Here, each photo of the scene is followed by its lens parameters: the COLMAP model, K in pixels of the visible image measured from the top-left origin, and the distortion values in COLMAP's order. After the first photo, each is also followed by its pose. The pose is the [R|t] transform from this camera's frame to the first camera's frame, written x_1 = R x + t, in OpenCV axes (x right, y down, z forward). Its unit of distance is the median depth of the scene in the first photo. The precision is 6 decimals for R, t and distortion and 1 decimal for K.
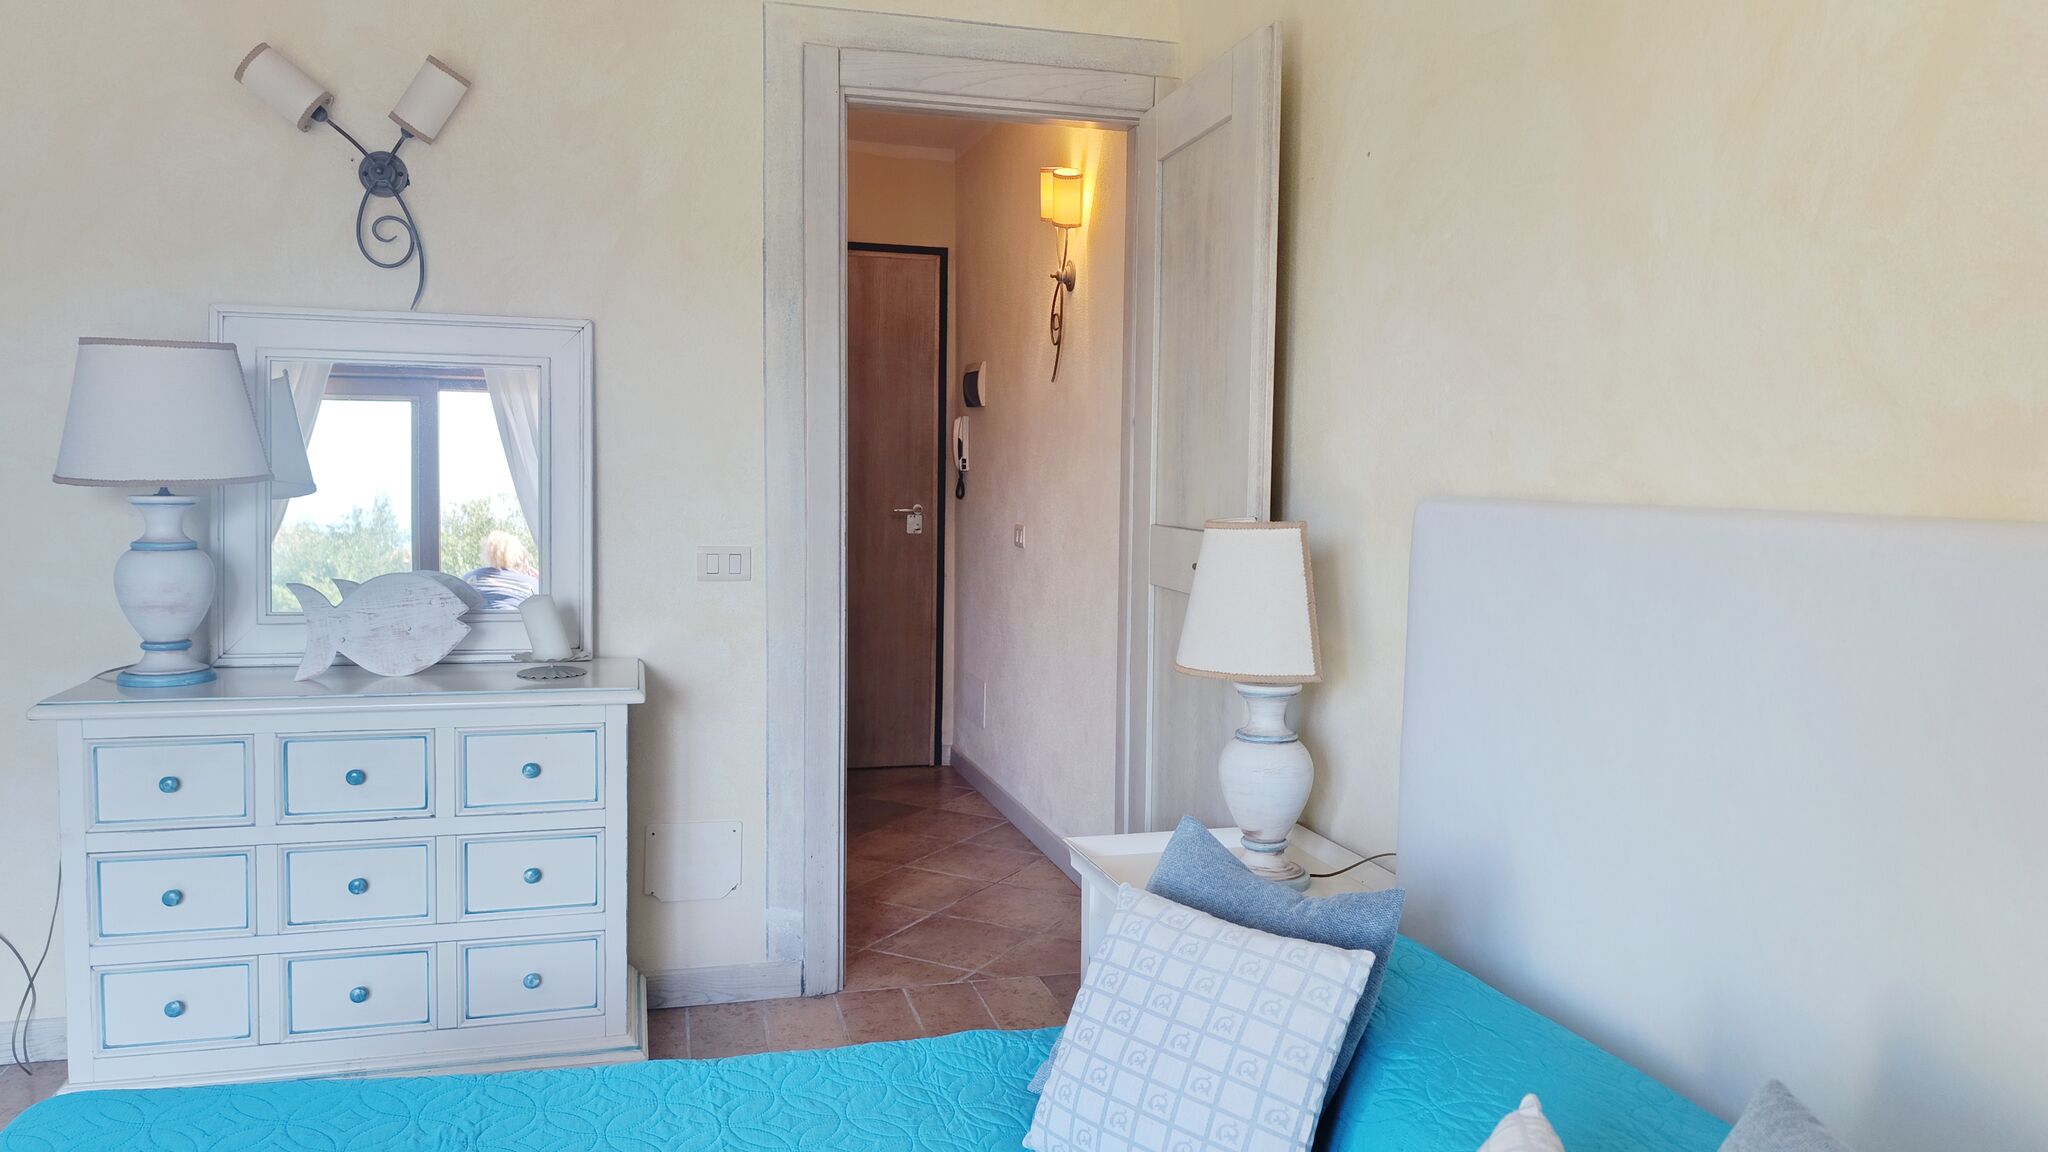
lens RADIAL K [[1400.1, 0, 1027.2], [0, 1400.1, 569.2], [0, 0, 1]] dist [0.057140, -0.074013]
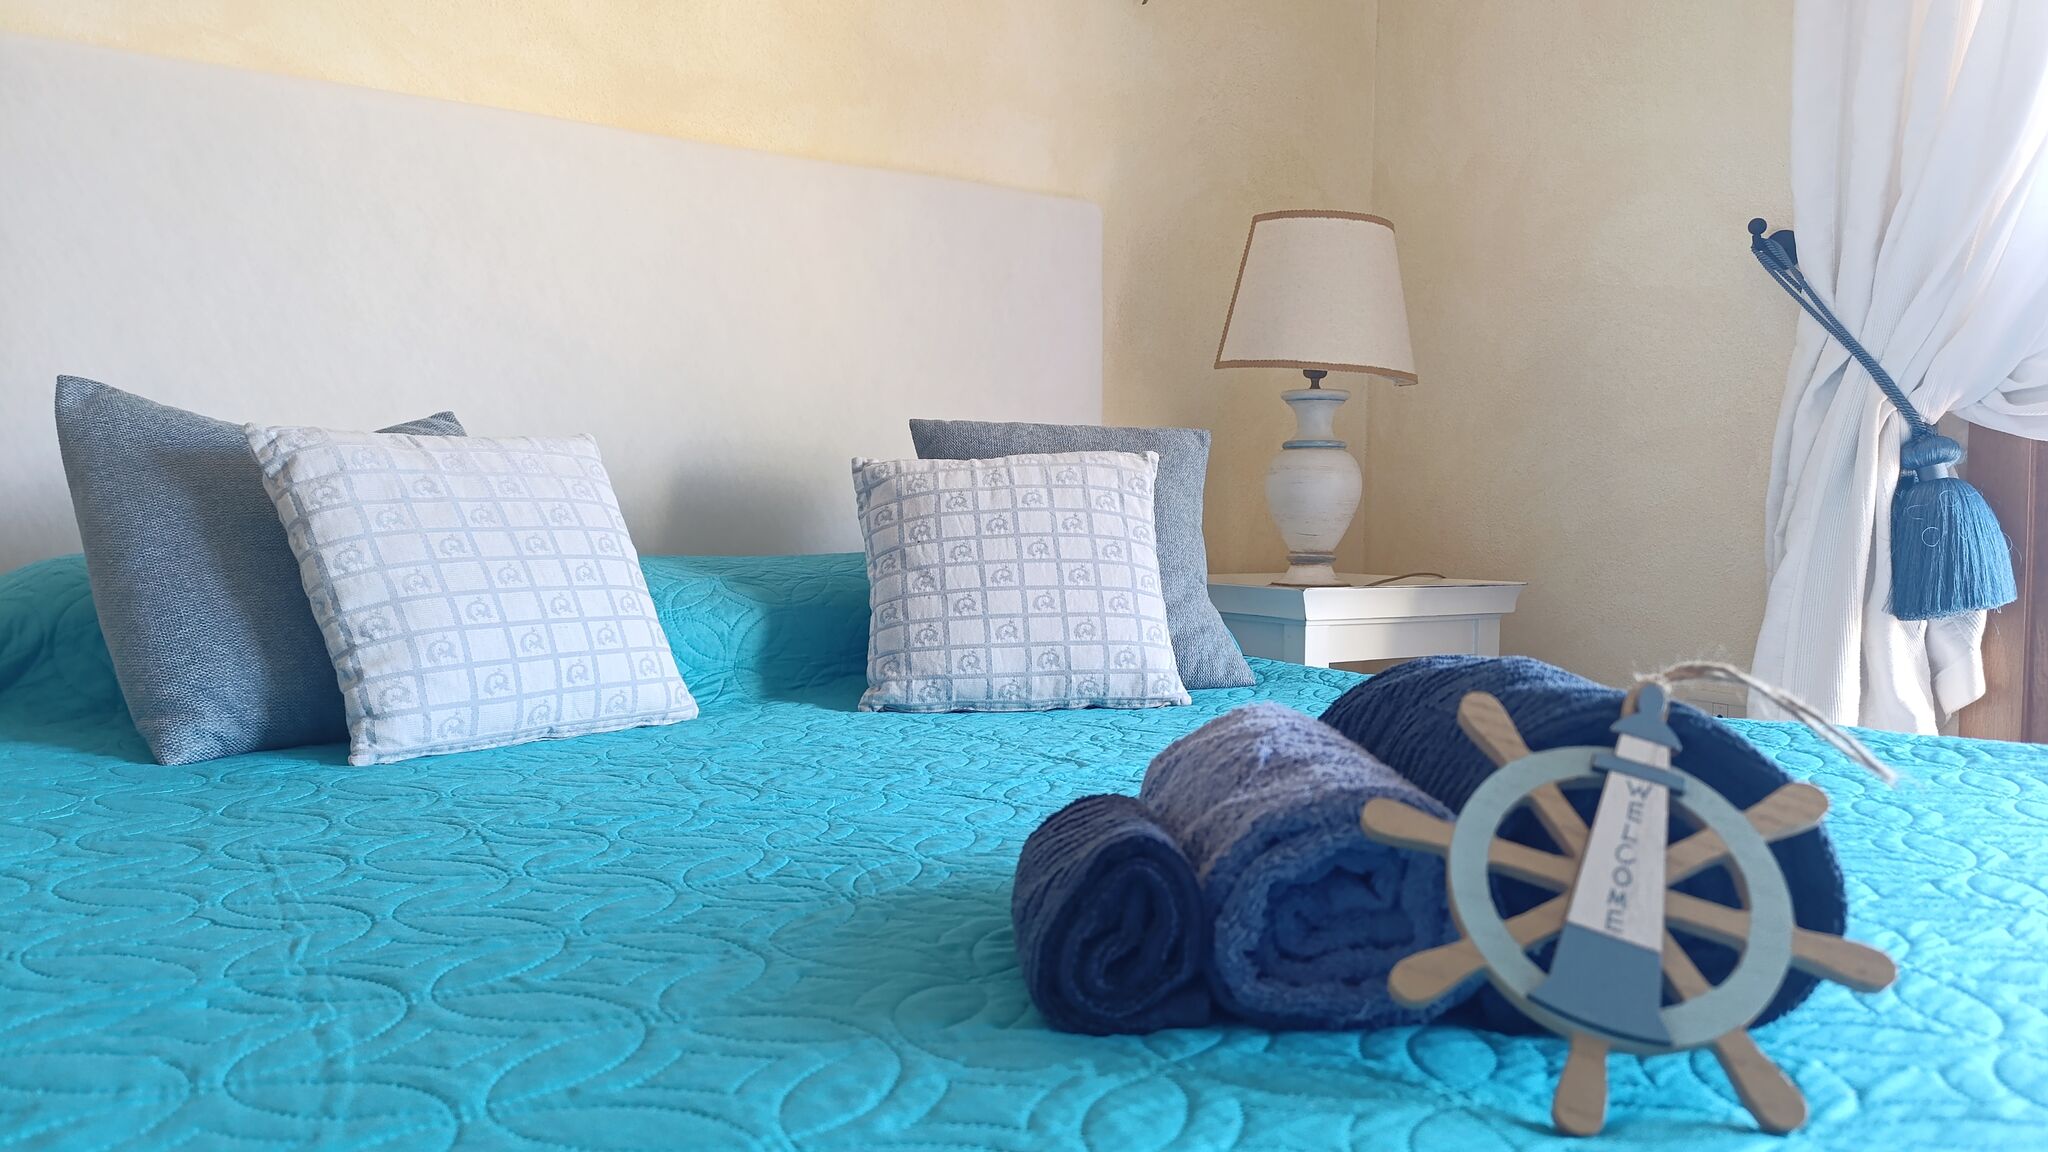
lens RADIAL K [[1416.5, 0, 1034.4], [0, 1416.5, 562.2], [0, 0, 1]] dist [0.047838, -0.058629]
pose [[-0.281620, -0.043119, 0.958557, -0.434343], [0.051608, 0.996863, 0.060005, 0.161040], [-0.958137, 0.066368, -0.278511, 0.493789]]
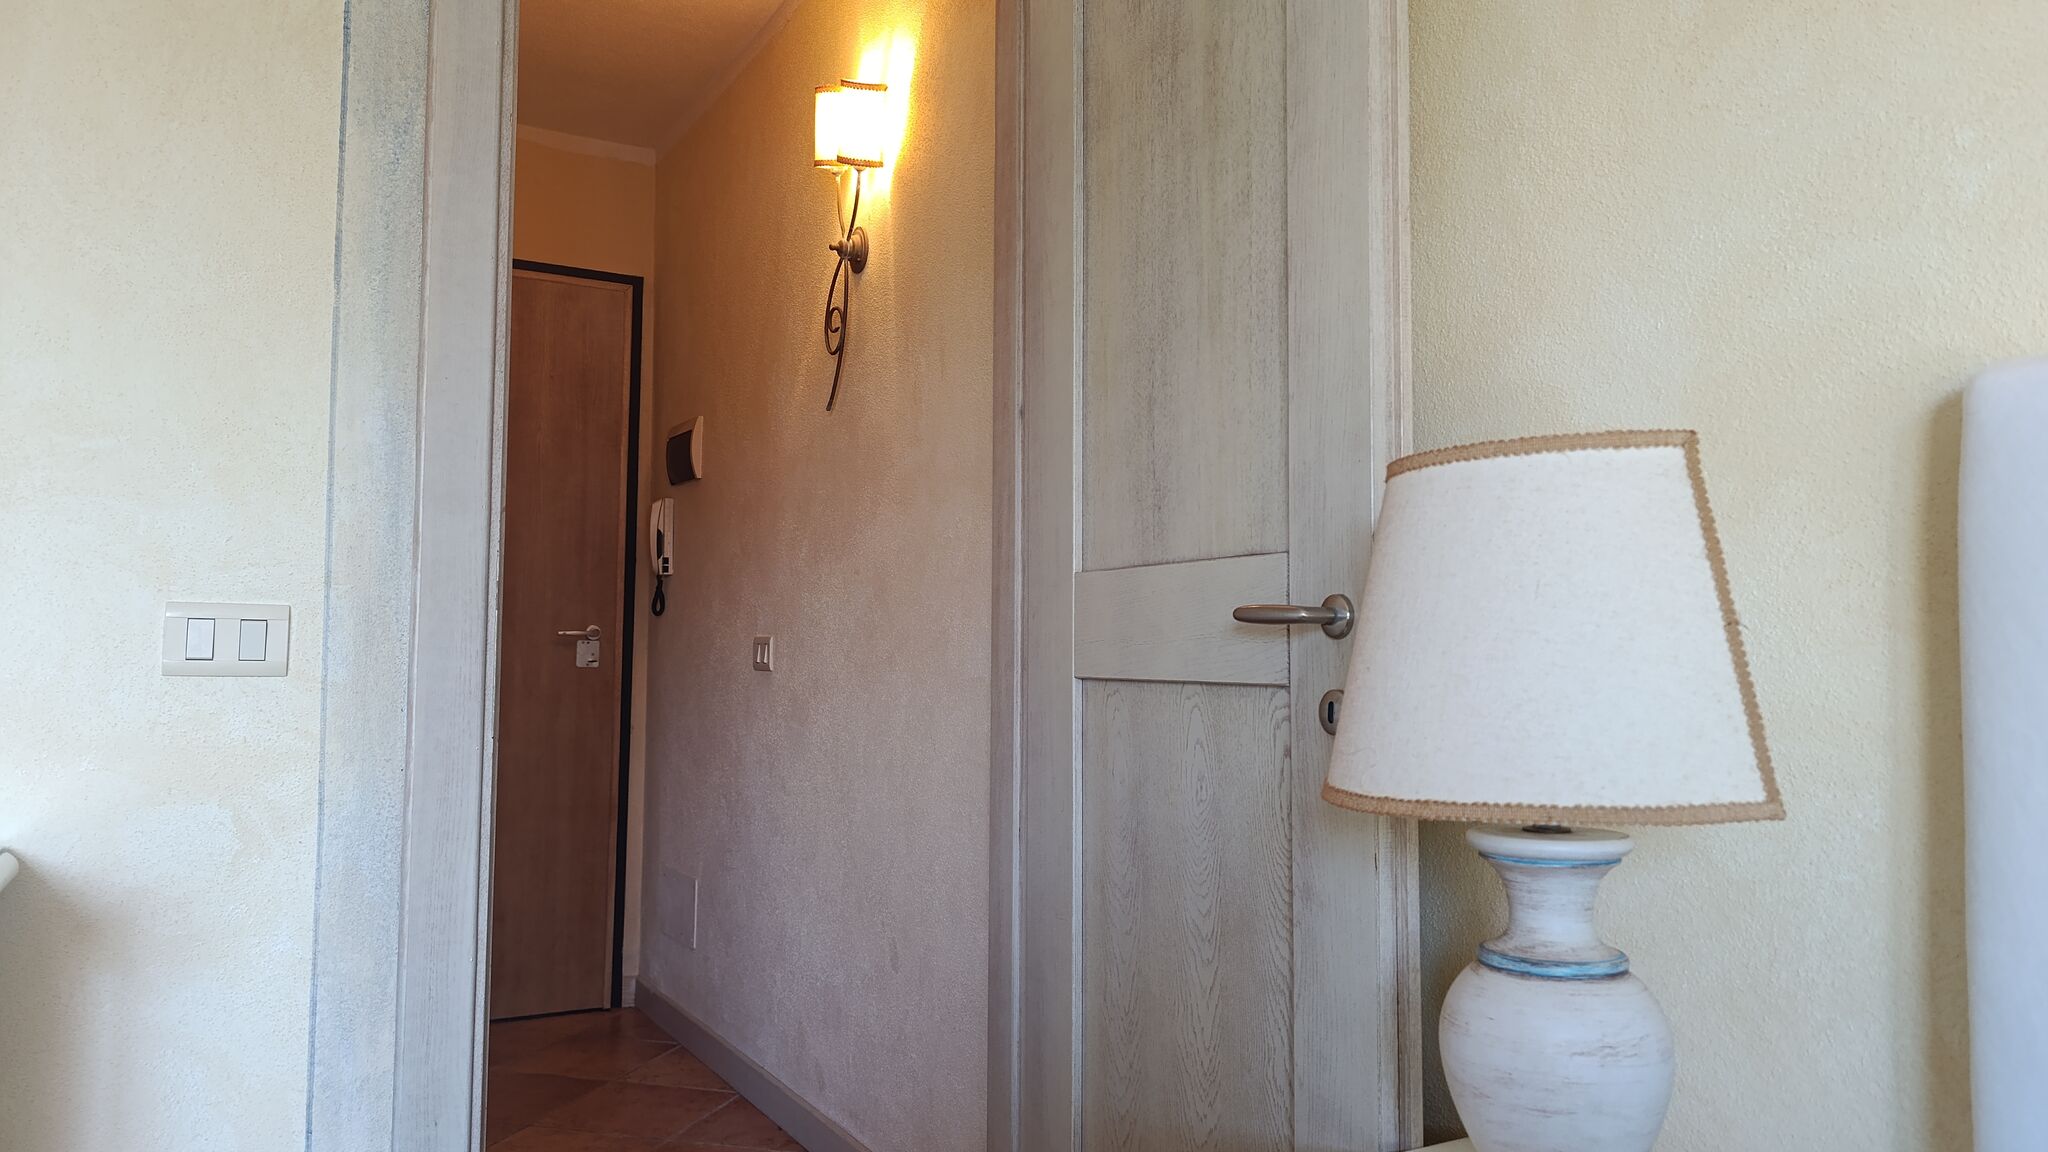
lens RADIAL K [[1408.1, 0, 1021.7], [0, 1408.1, 563.2], [0, 0, 1]] dist [0.051630, -0.055586]
pose [[0.971110, 0.009678, 0.238435, -0.075219], [0.023180, 0.990626, -0.134618, 0.044698], [-0.237503, 0.136256, 0.961783, 0.503887]]
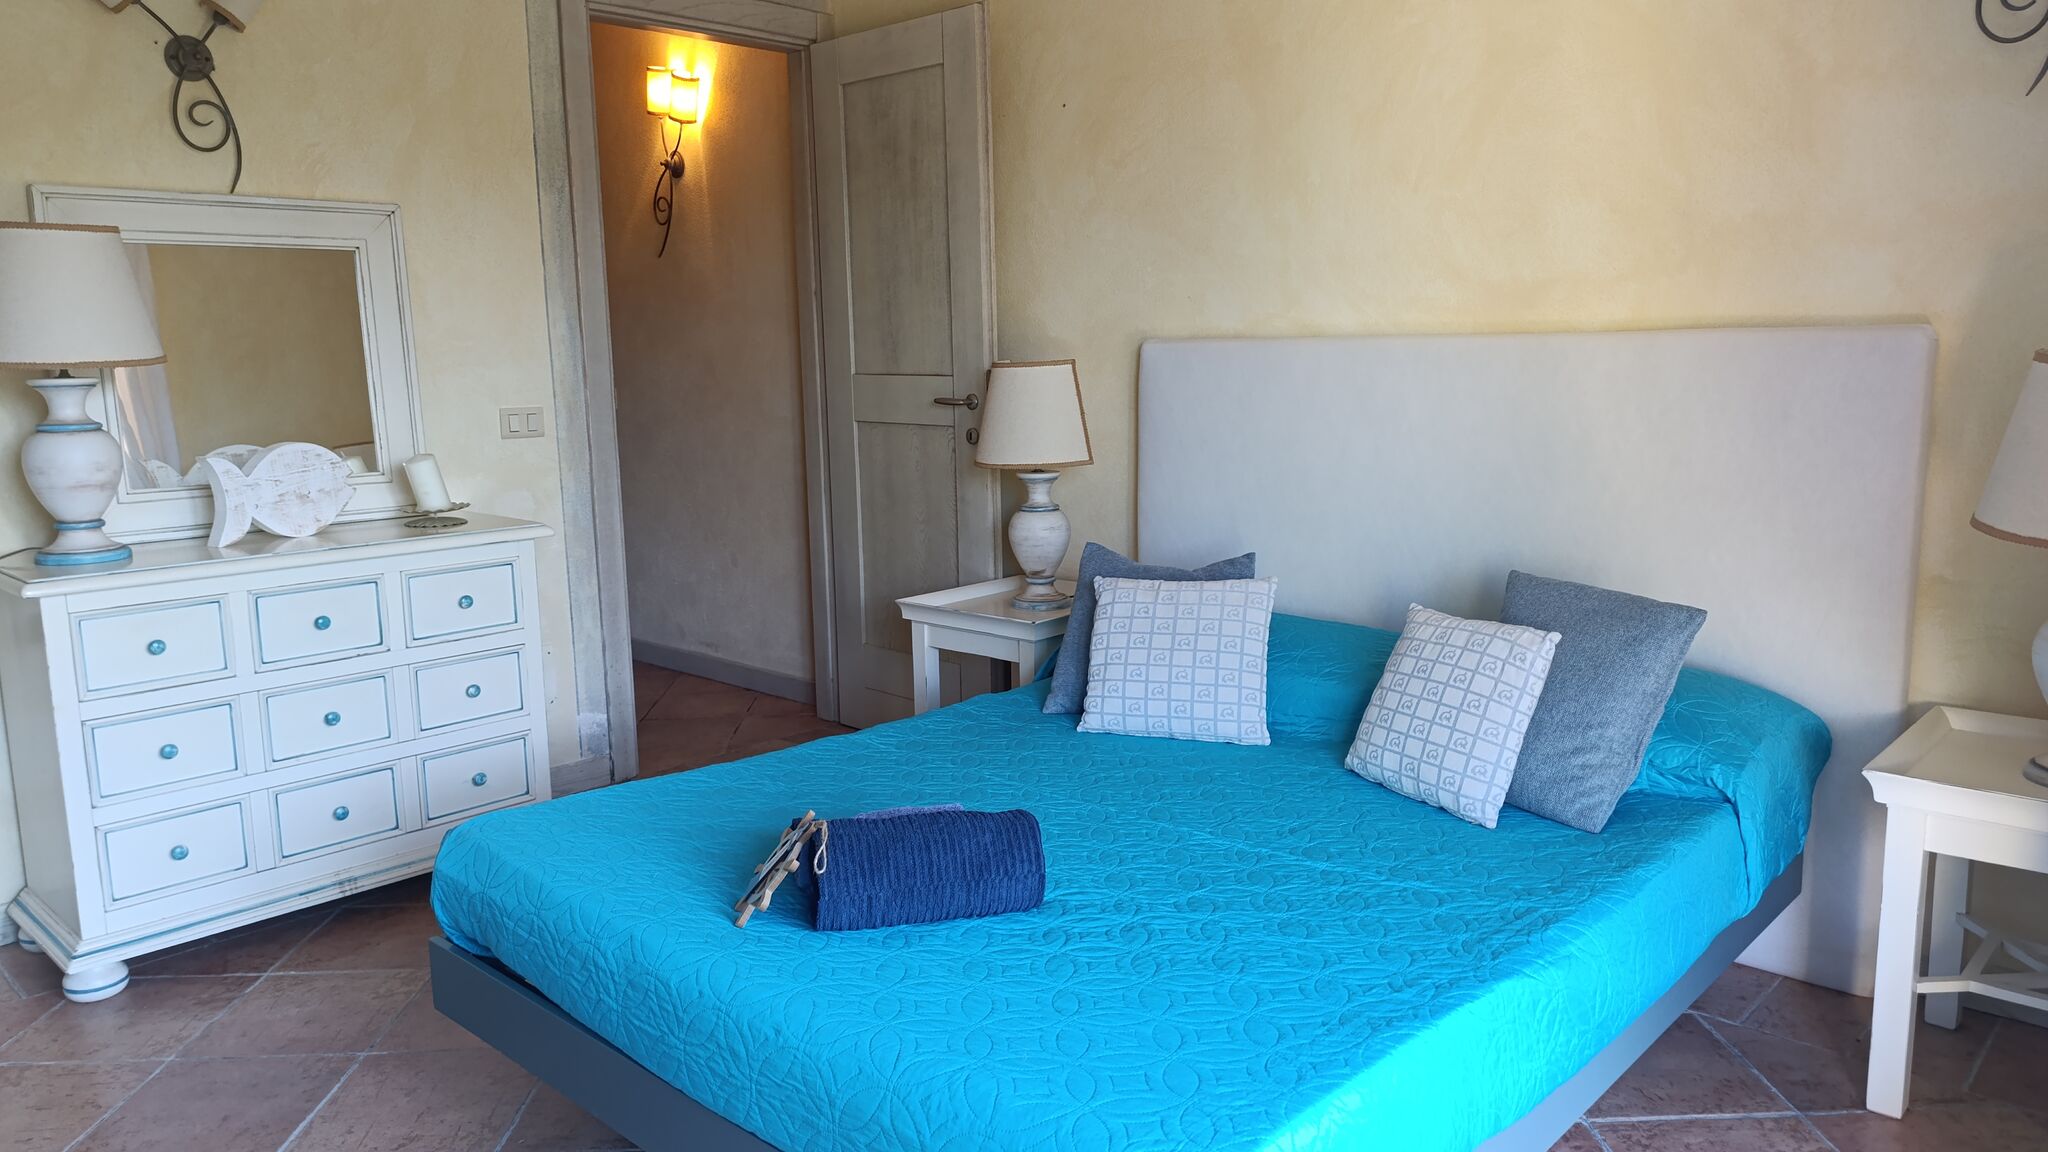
lens RADIAL K [[1412.2, 0, 1030.2], [0, 1412.2, 560.9], [0, 0, 1]] dist [0.047266, -0.052869]
pose [[0.850853, -0.110098, 0.513738, -0.505954], [0.066340, 0.992485, 0.102824, 0.017442], [-0.521198, -0.053407, 0.851763, -0.221948]]
